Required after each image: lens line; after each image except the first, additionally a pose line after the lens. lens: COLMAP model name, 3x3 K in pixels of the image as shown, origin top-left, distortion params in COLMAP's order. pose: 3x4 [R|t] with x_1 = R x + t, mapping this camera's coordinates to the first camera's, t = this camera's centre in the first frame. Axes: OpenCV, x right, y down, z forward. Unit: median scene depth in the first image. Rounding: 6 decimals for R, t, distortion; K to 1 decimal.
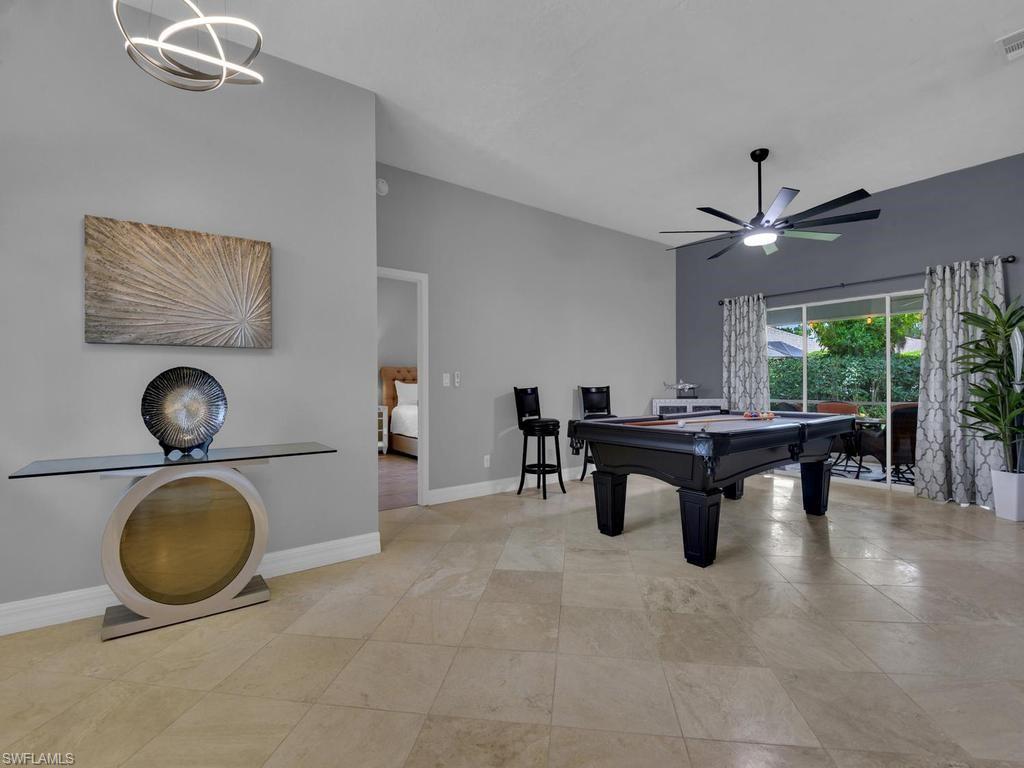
lens RADIAL K [[465.7, 0, 494.3], [0, 465.7, 385.5], [0, 0, 1]] dist [-0.012814, -0.000492]
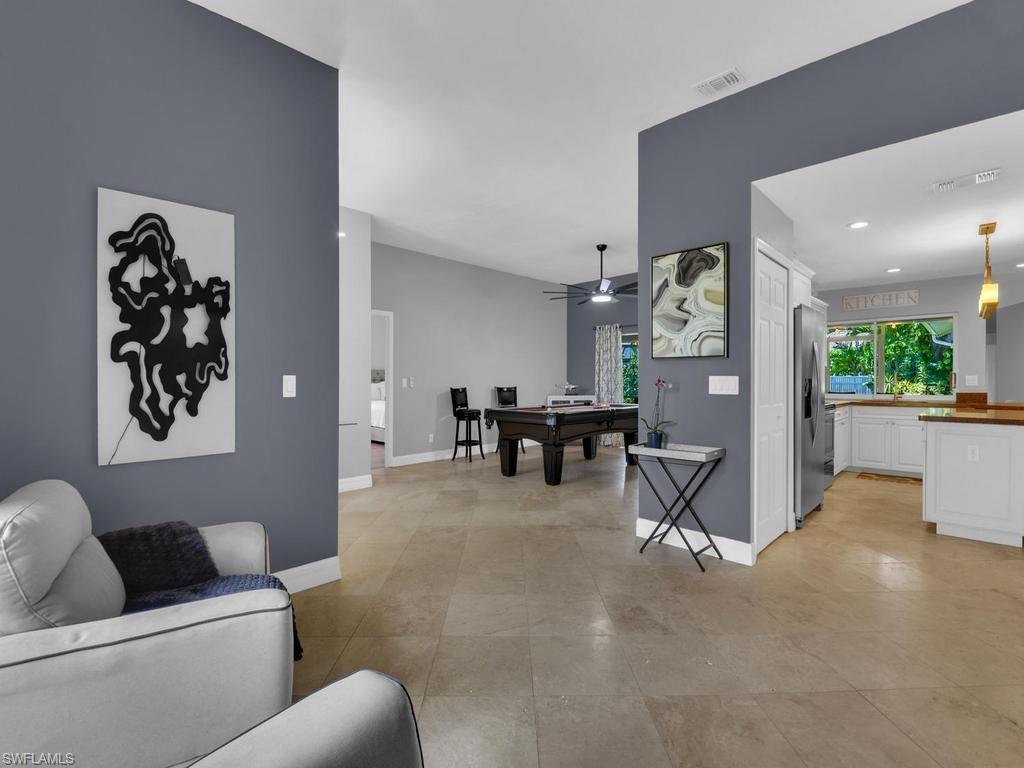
lens RADIAL K [[476.0, 0, 501.4], [0, 476.0, 384.3], [0, 0, 1]] dist [-0.002353, -0.019736]
pose [[0.986714, 0.003785, 0.162421, -0.042895], [-0.004585, 0.999979, 0.004552, -0.014483], [-0.162400, -0.005237, 0.986711, -0.517483]]
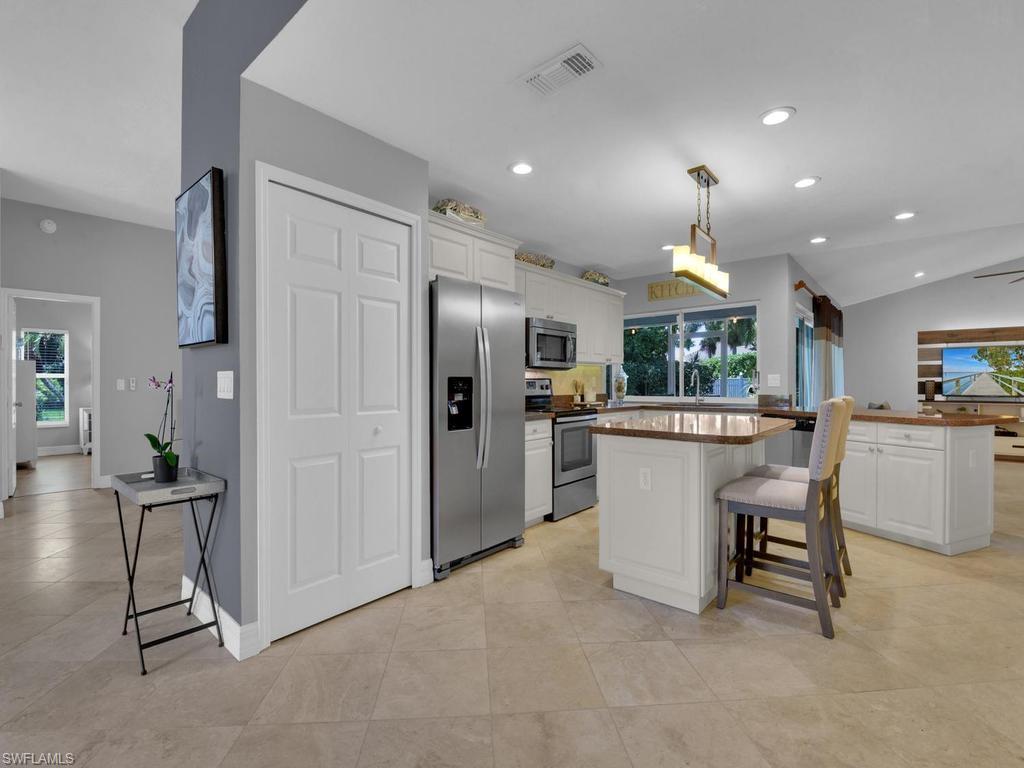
lens RADIAL K [[474.0, 0, 508.6], [0, 474.0, 384.2], [0, 0, 1]] dist [-0.015389, -0.000230]
pose [[0.971555, 0.002426, 0.236802, 0.553864], [-0.001976, 0.999996, -0.002137, -0.012134], [-0.236806, 0.001608, 0.971556, -0.398158]]
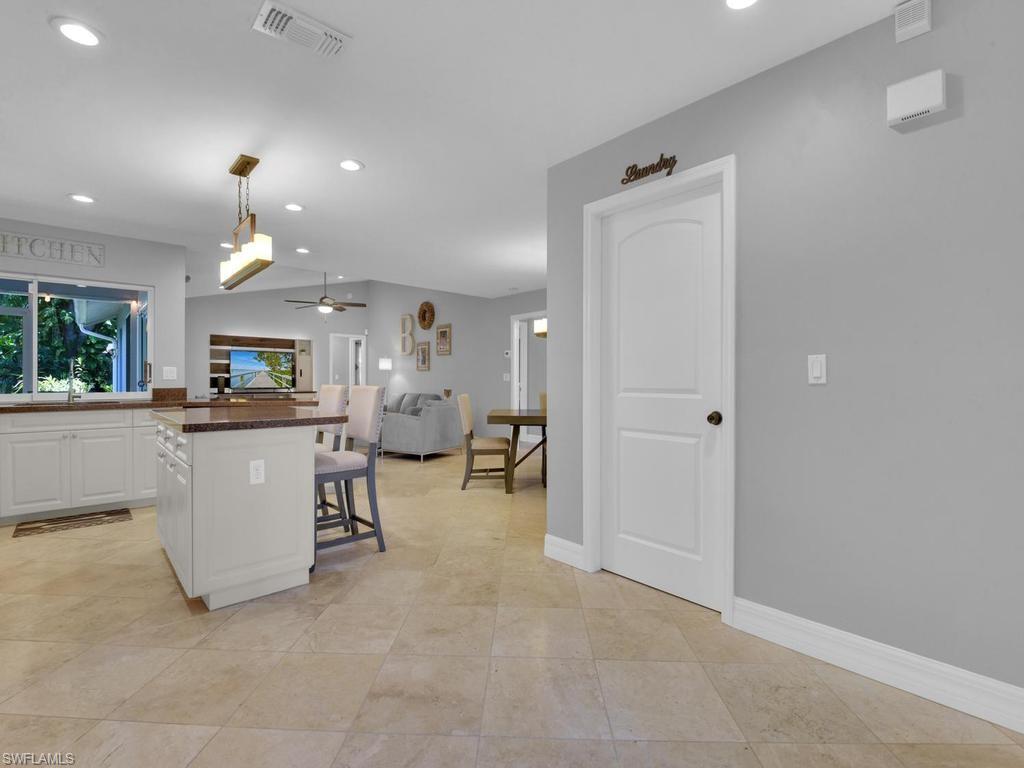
lens RADIAL K [[467.1, 0, 510.9], [0, 467.1, 381.8], [0, 0, 1]] dist [-0.013494, -0.001030]
pose [[-0.129766, 0.000653, 0.991544, 0.286800], [0.005149, 0.999987, 0.000015, -0.001650], [-0.991531, 0.005107, -0.129767, -0.108425]]
